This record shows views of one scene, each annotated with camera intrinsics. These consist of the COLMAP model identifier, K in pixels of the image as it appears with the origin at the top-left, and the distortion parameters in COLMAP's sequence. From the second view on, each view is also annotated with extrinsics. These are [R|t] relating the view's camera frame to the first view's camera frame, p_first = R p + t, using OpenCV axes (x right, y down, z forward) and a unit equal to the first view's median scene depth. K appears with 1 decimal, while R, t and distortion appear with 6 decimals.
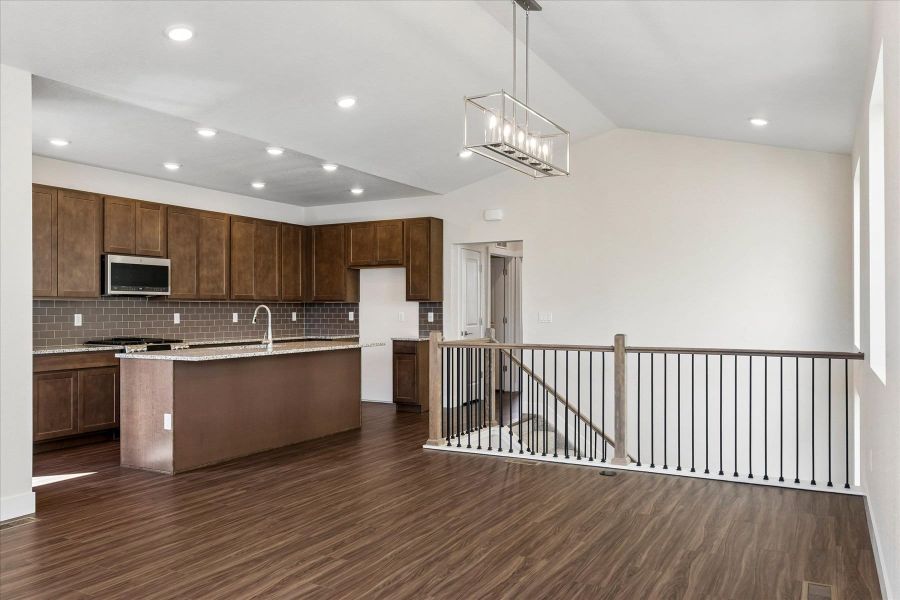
lens RADIAL K [[689.5, 0, 451.9], [0, 689.5, 306.3], [0, 0, 1]] dist [-0.001593, -0.000200]
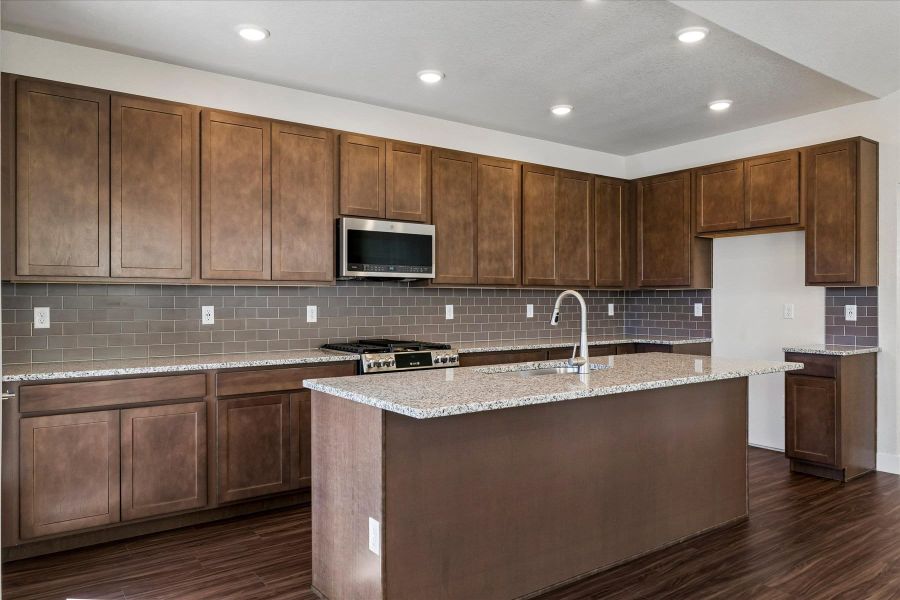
lens RADIAL K [[593.8, 0, 450.0], [0, 593.8, 300.0], [0, 0, 1]] dist [0.003279, 0.000796]
pose [[0.896446, 0.000729, -0.443151, -0.125113], [0.000861, 0.999994, 0.003388, 0.003061], [0.443151, -0.003419, 0.896440, 0.444071]]
